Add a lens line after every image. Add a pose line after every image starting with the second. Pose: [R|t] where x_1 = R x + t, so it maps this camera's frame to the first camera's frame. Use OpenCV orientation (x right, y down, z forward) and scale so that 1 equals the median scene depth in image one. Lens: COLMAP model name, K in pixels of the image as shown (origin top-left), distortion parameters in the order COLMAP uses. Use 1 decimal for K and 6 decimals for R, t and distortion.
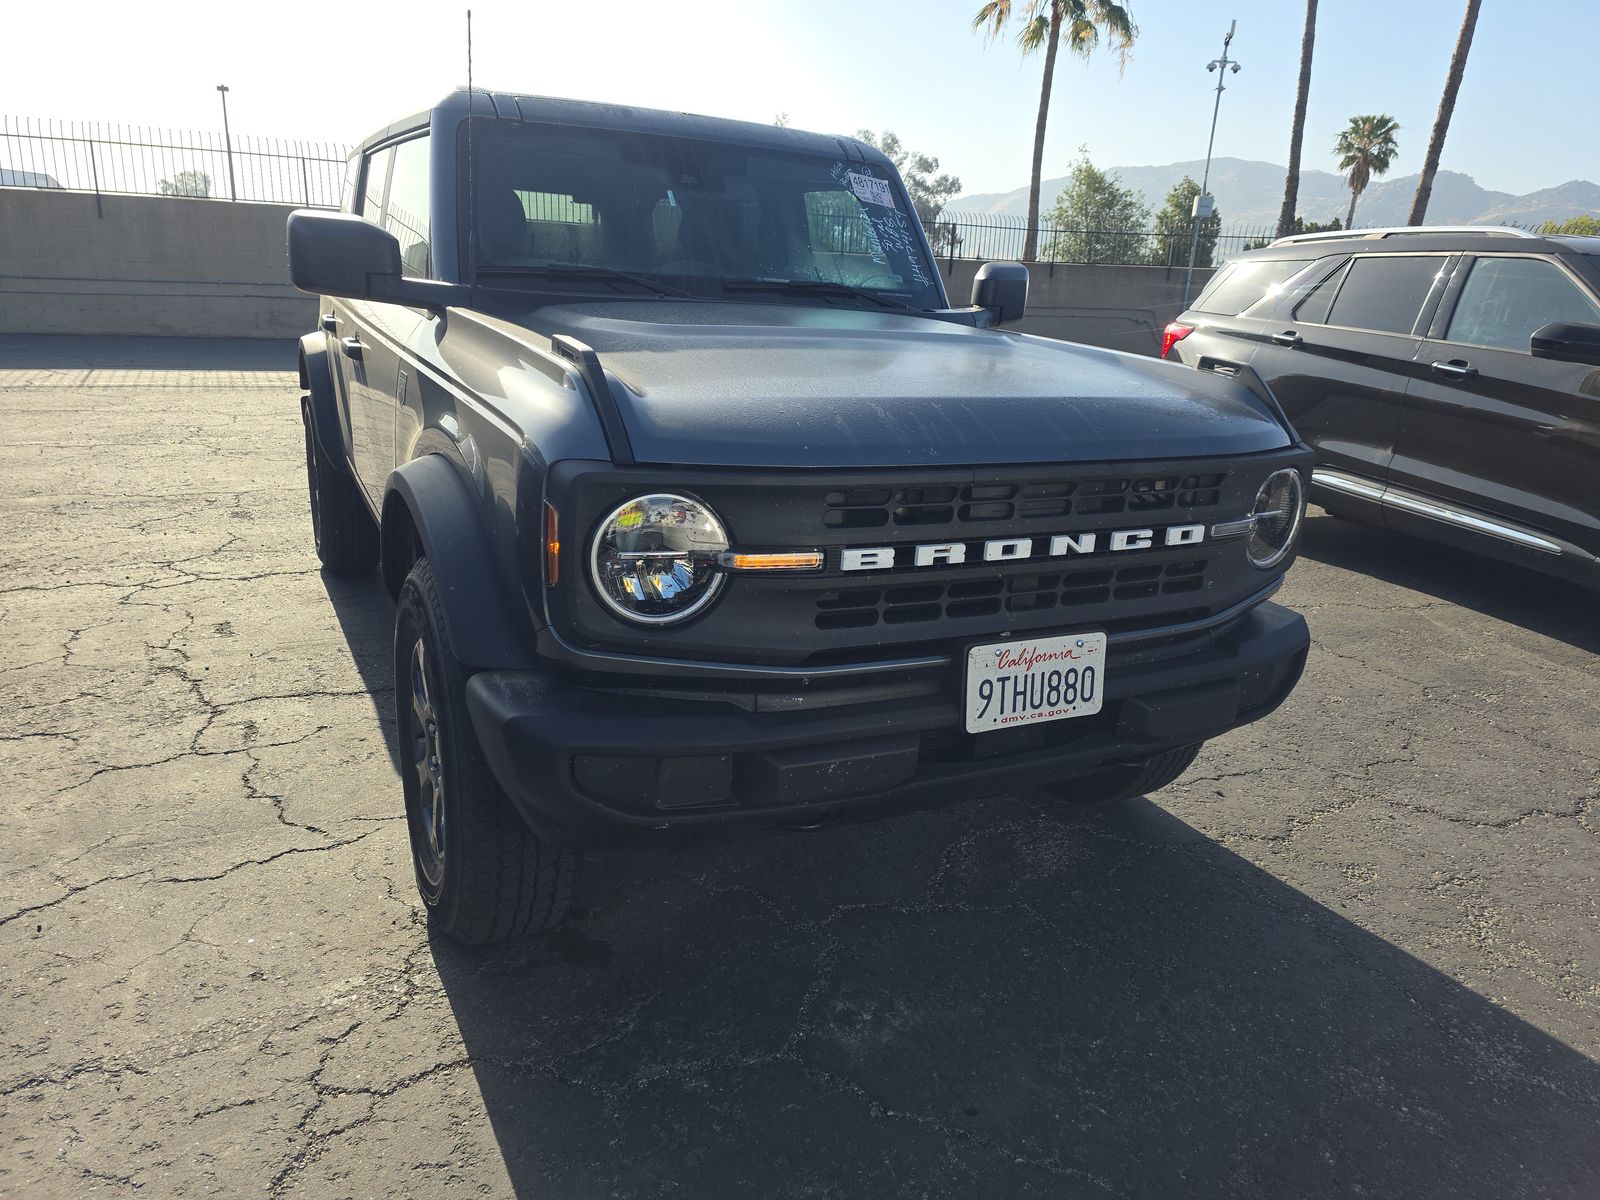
lens RADIAL K [[1177.3, 0, 831.9], [0, 1177.3, 604.5], [0, 0, 1]] dist [0.075796, -0.095852]
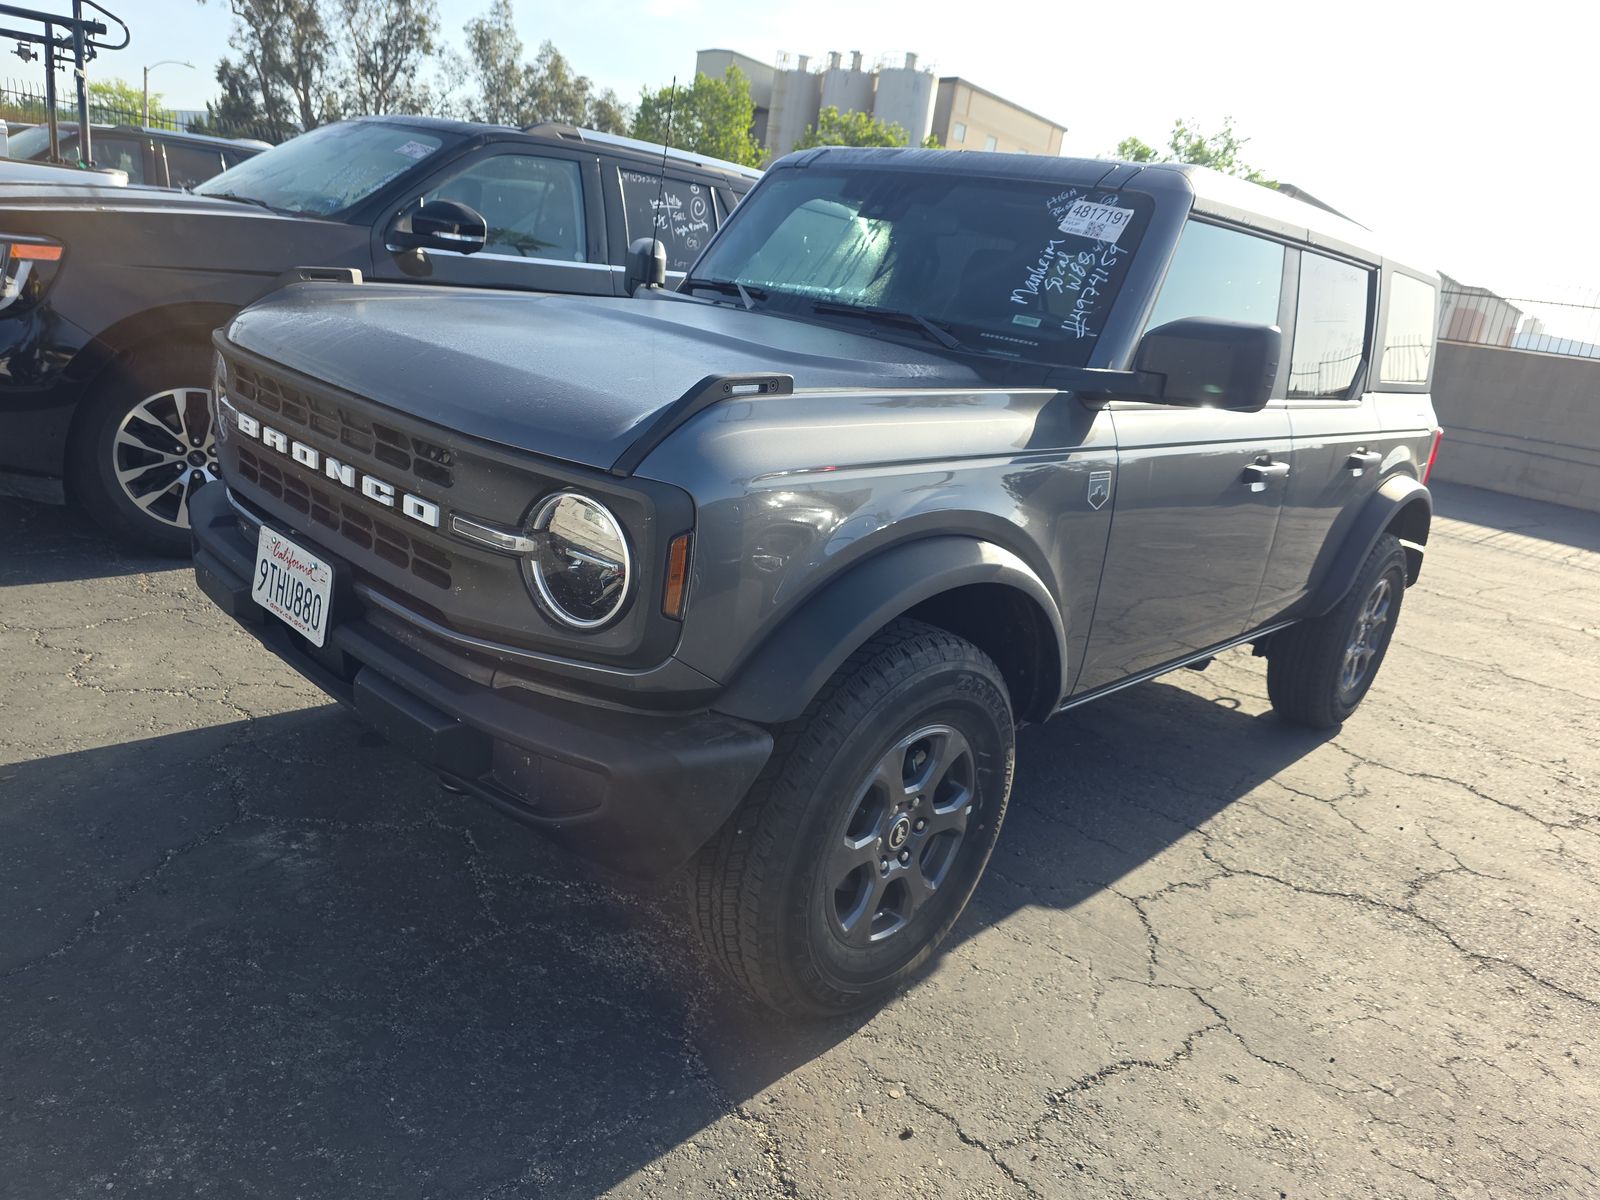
lens RADIAL K [[1177.3, 0, 831.9], [0, 1177.3, 604.5], [0, 0, 1]] dist [0.075796, -0.095852]
pose [[0.261595, 0.231416, -0.937024, 1.255565], [-0.380510, 0.916929, 0.120223, -0.222808], [0.887006, 0.325098, 0.327920, 1.036578]]
